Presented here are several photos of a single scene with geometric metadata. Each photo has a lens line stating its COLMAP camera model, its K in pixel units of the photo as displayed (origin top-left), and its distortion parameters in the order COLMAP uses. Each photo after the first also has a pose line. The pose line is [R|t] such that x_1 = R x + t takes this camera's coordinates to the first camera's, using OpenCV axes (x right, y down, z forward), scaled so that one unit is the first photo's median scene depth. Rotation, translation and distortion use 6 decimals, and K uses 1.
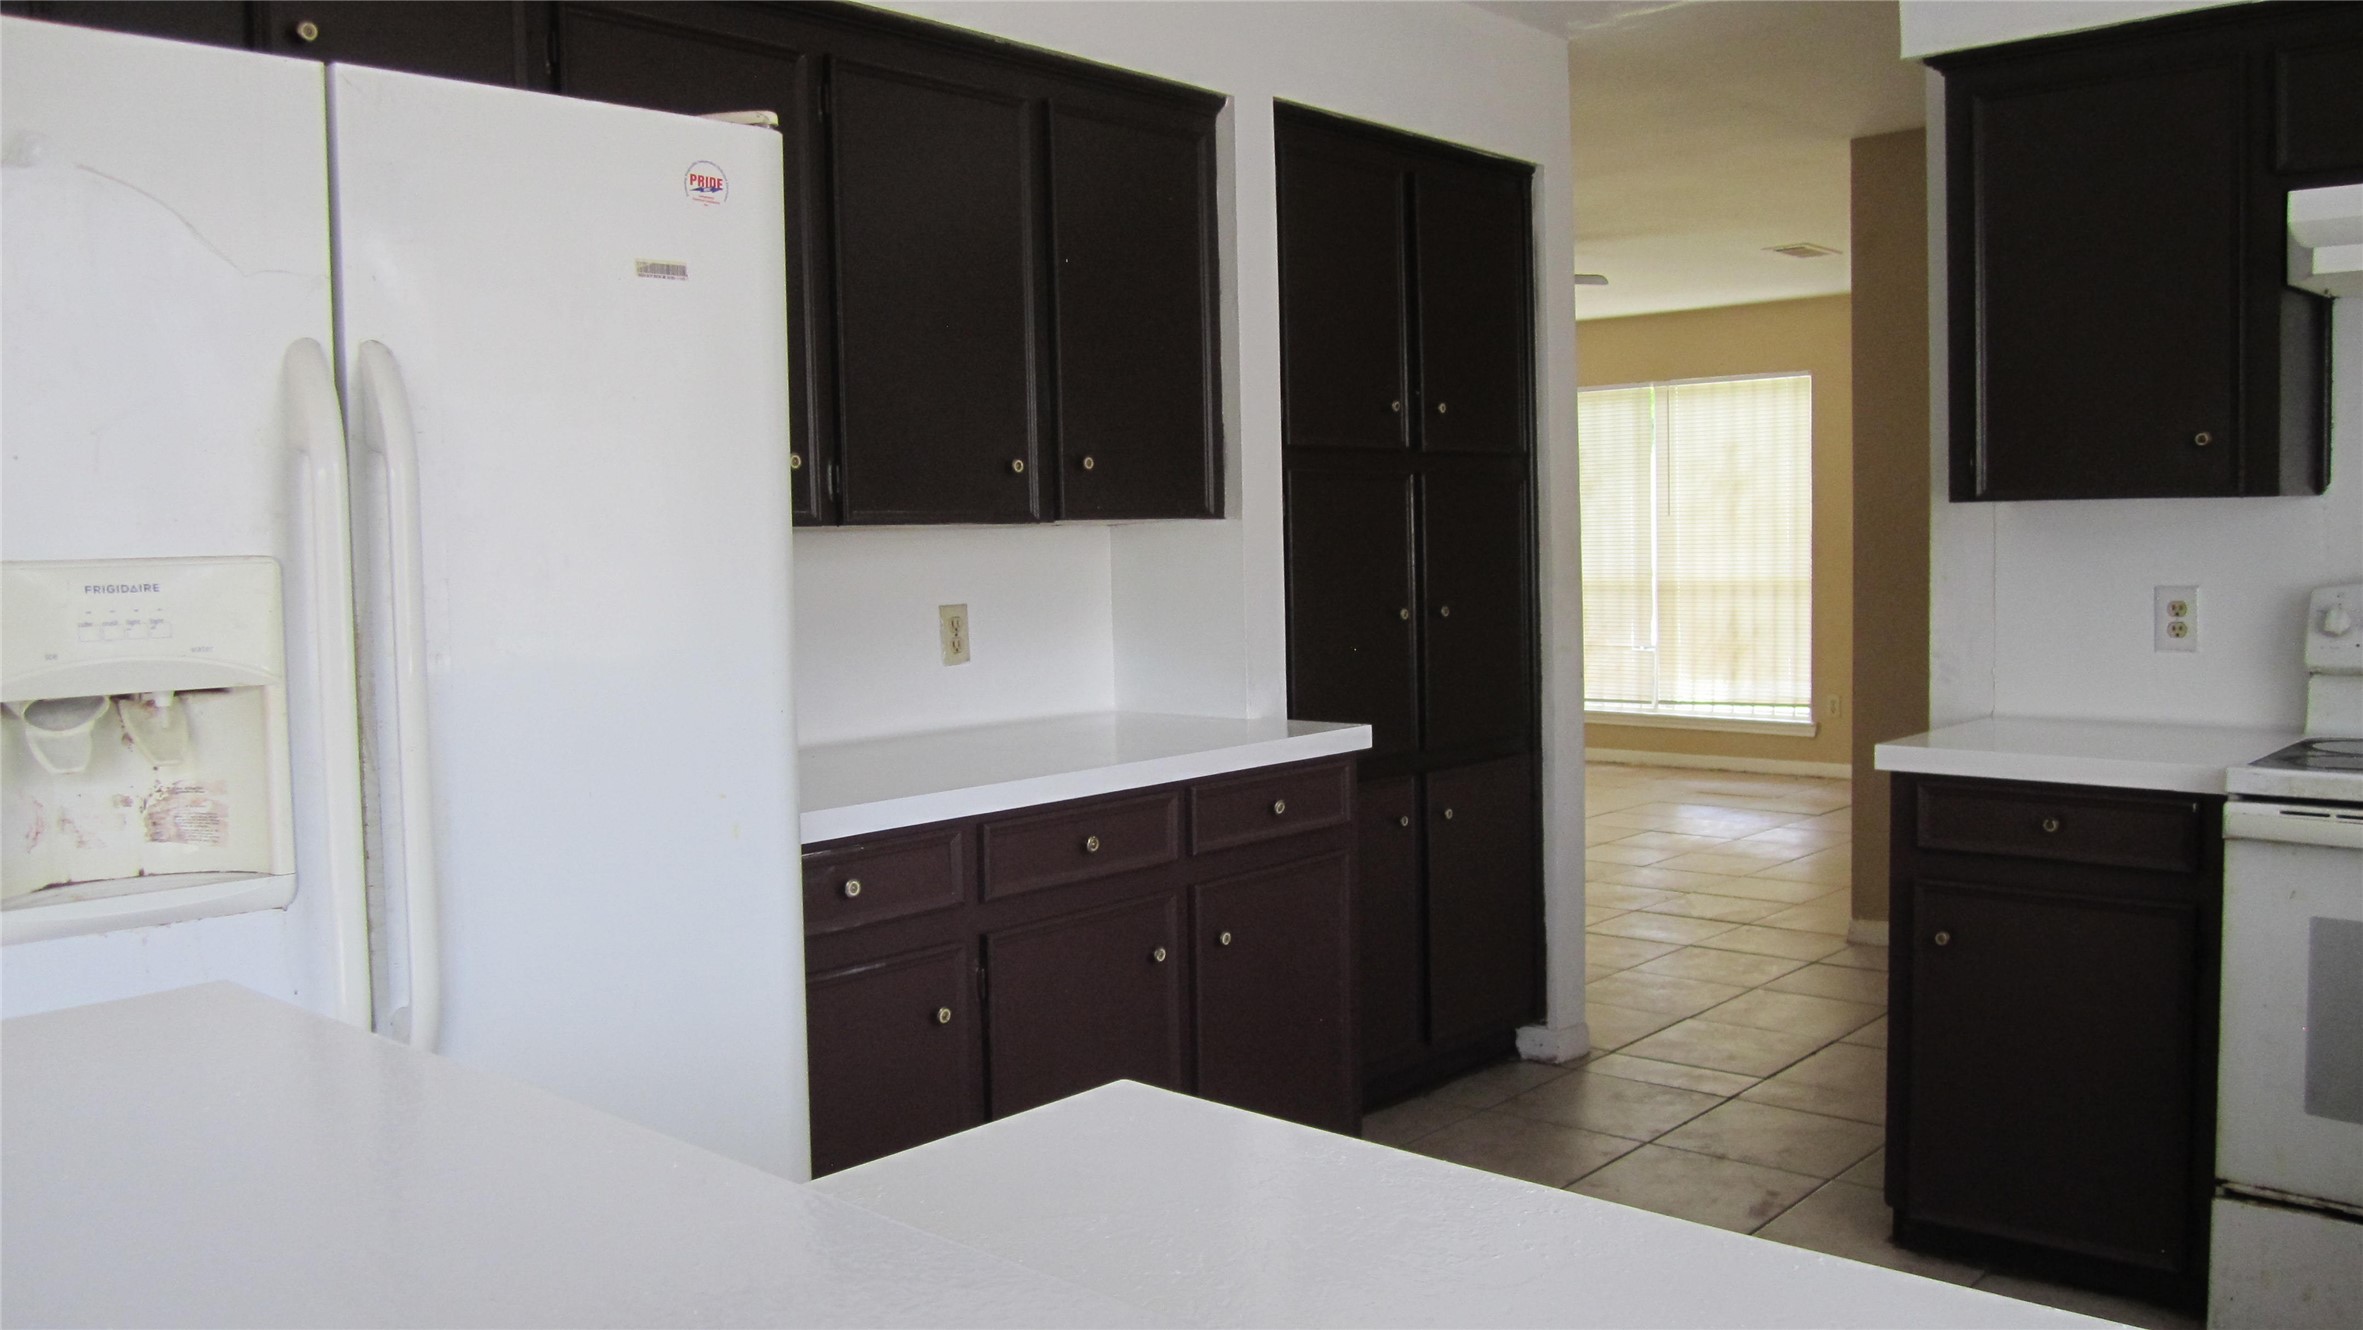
lens RADIAL K [[1979.6, 0, 1189.2], [0, 1979.6, 671.1], [0, 0, 1]] dist [-0.004517, 0.001102]
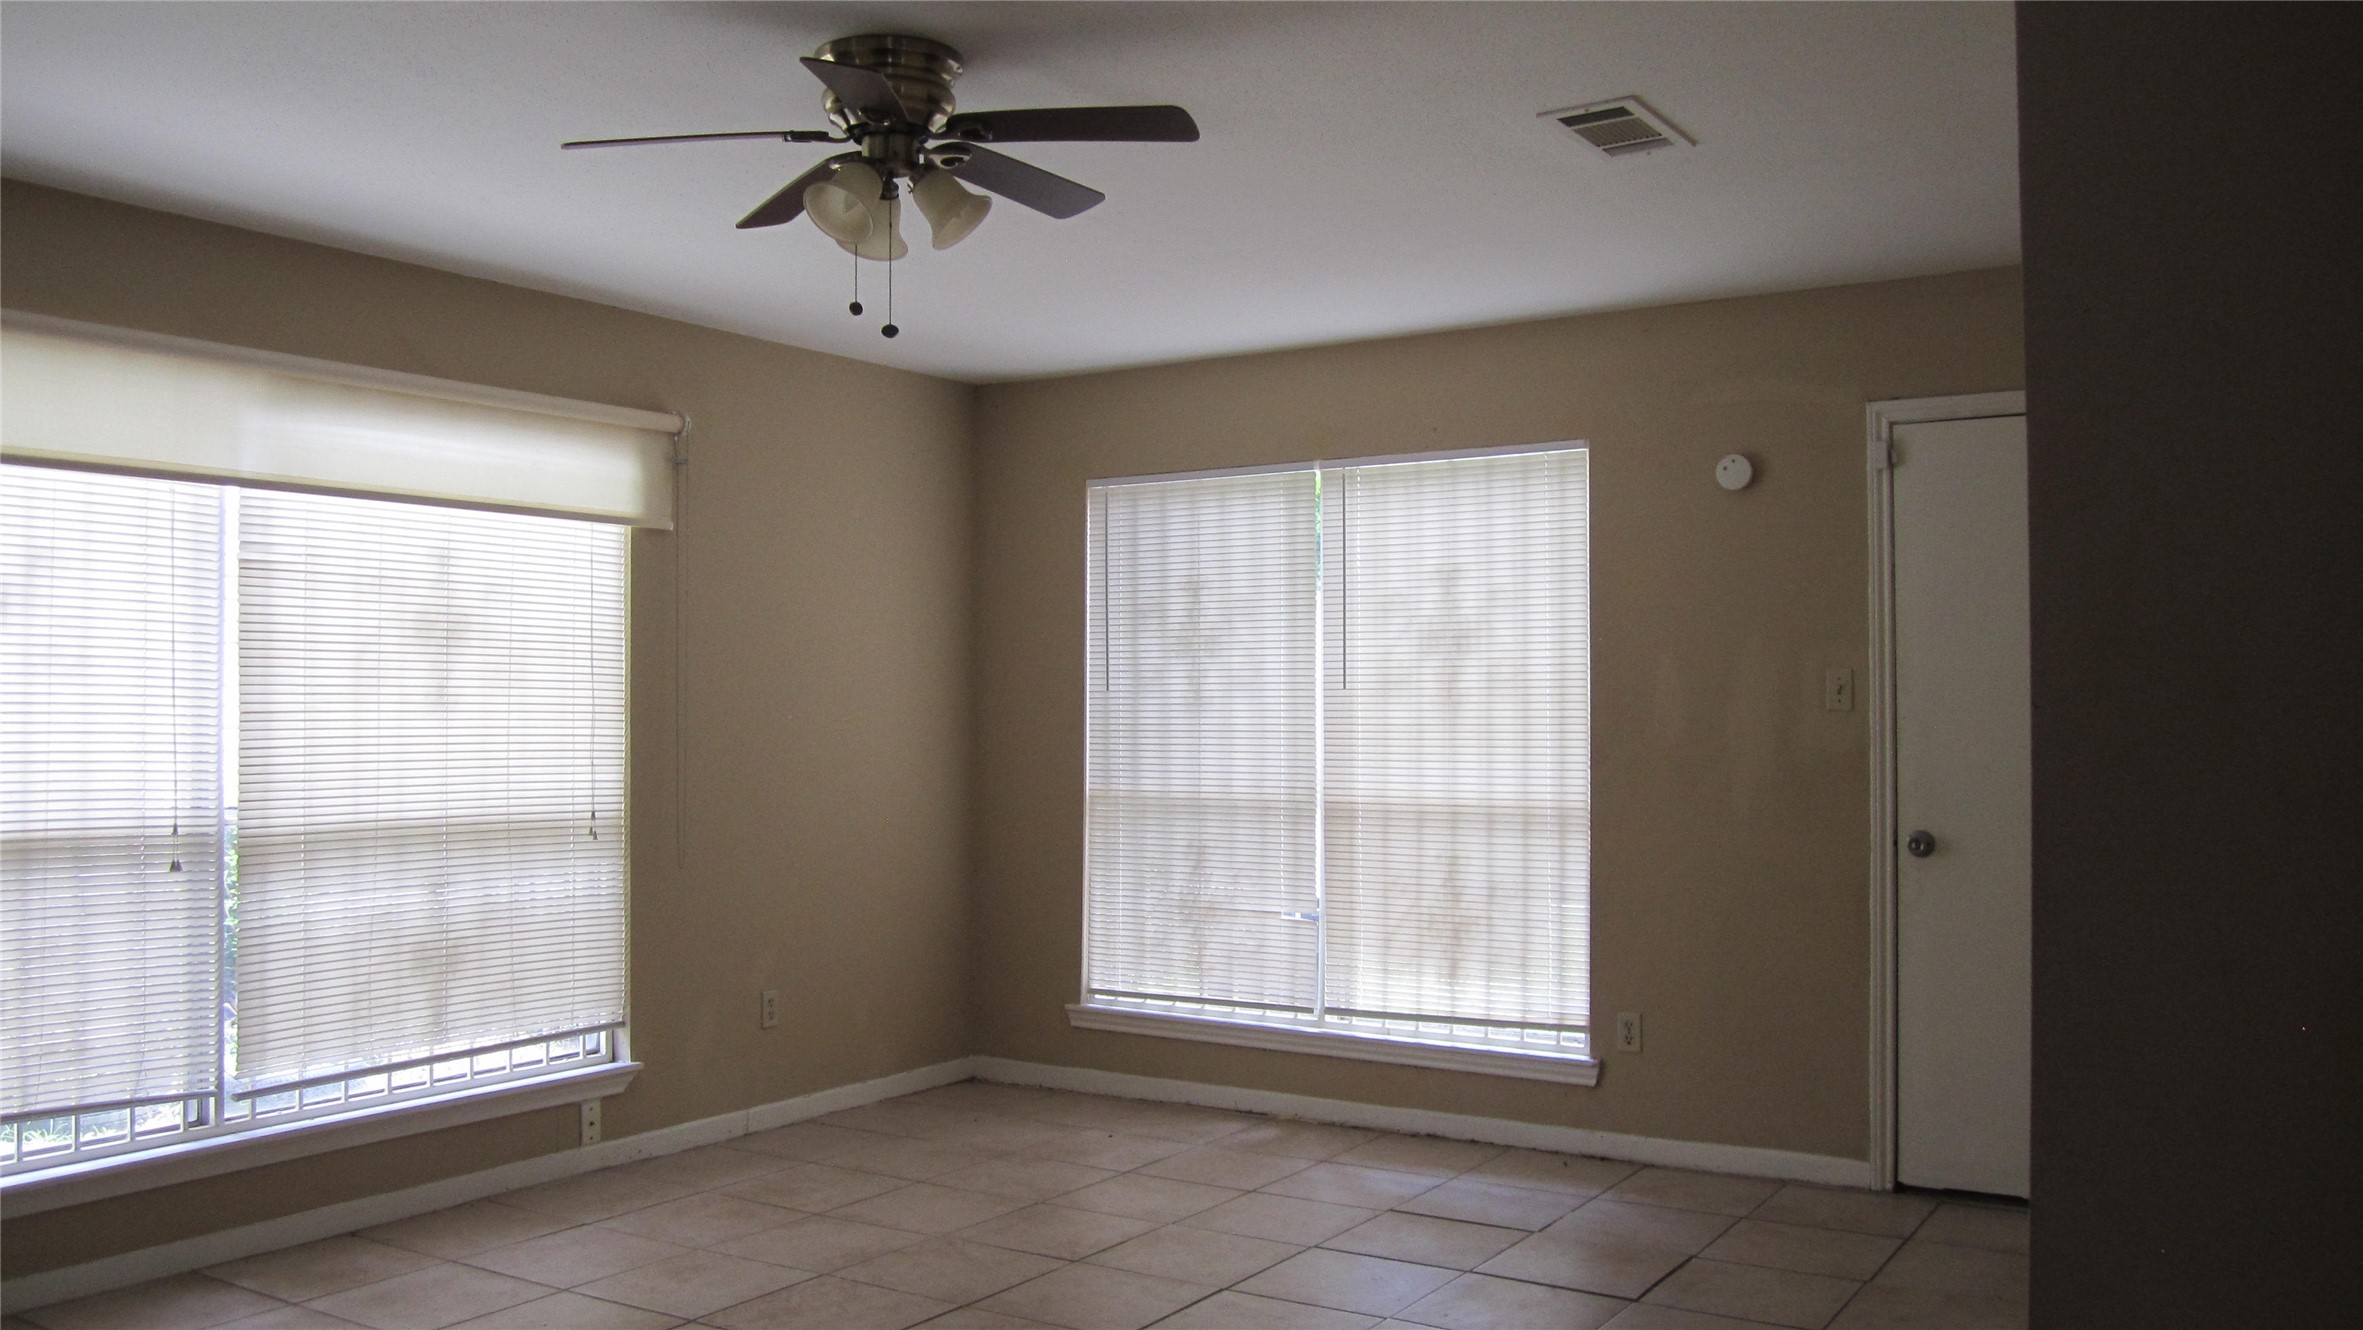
lens RADIAL K [[1979.6, 0, 1176.4], [0, 1979.6, 668.6], [0, 0, 1]] dist [-0.004517, 0.001102]
pose [[0.988614, 0.025692, 0.148261, 0.109136], [-0.011951, 0.995609, -0.092840, -0.030282], [-0.149995, 0.090011, 0.984581, 0.441947]]
